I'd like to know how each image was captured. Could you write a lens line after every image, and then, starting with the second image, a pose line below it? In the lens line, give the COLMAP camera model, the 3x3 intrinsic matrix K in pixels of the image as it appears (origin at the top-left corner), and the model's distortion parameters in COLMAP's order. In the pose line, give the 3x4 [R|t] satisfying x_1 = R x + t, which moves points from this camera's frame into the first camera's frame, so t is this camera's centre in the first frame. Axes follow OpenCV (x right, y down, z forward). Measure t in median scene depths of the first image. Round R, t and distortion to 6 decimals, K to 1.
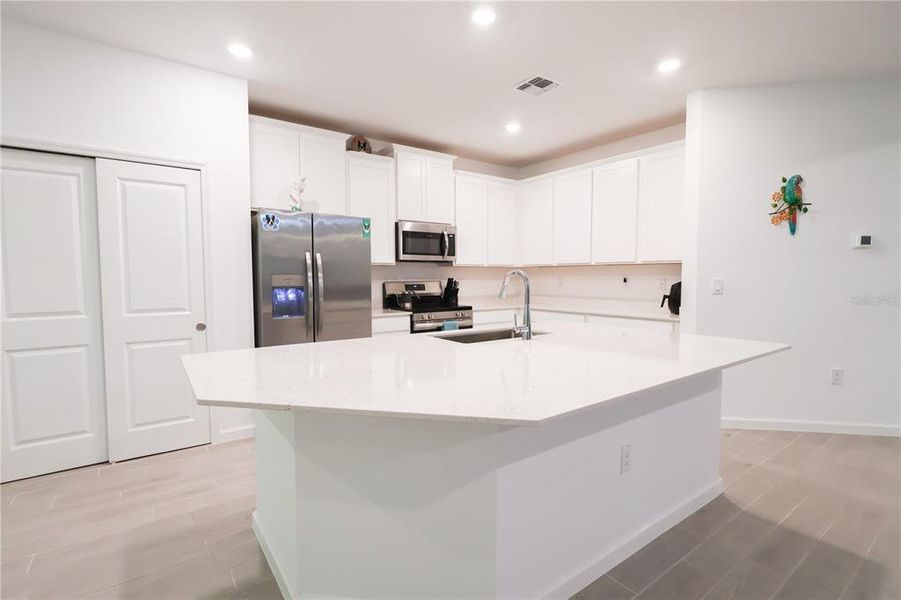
lens RADIAL K [[425.5, 0, 447.3], [0, 425.5, 298.1], [0, 0, 1]] dist [0.014120, 0.001505]
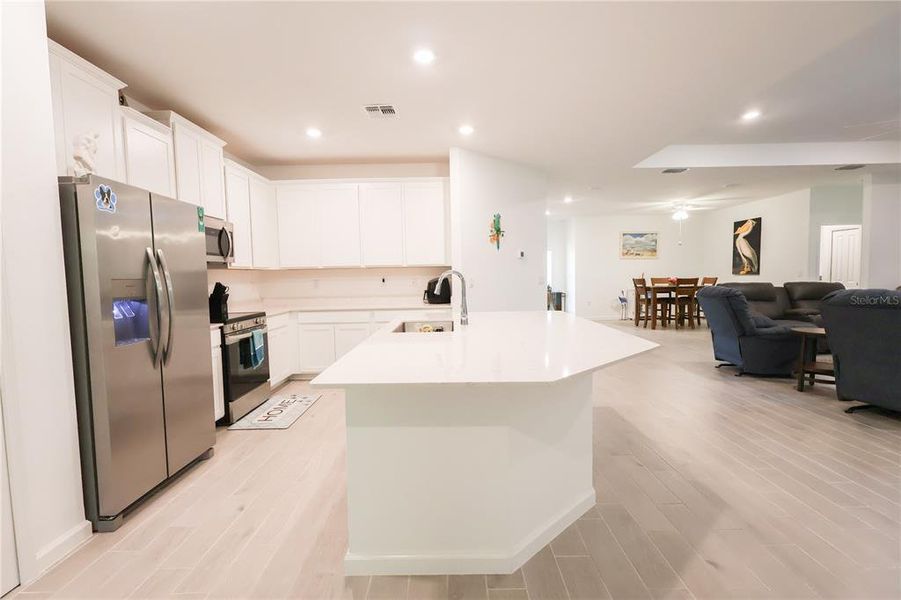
lens RADIAL K [[425.5, 0, 444.7], [0, 425.5, 300.9], [0, 0, 1]] dist [0.014120, 0.001505]
pose [[0.594654, -0.058867, 0.801824, -0.505761], [0.063869, 0.997623, 0.025875, -0.004423], [-0.801441, 0.035825, 0.597000, 0.153965]]
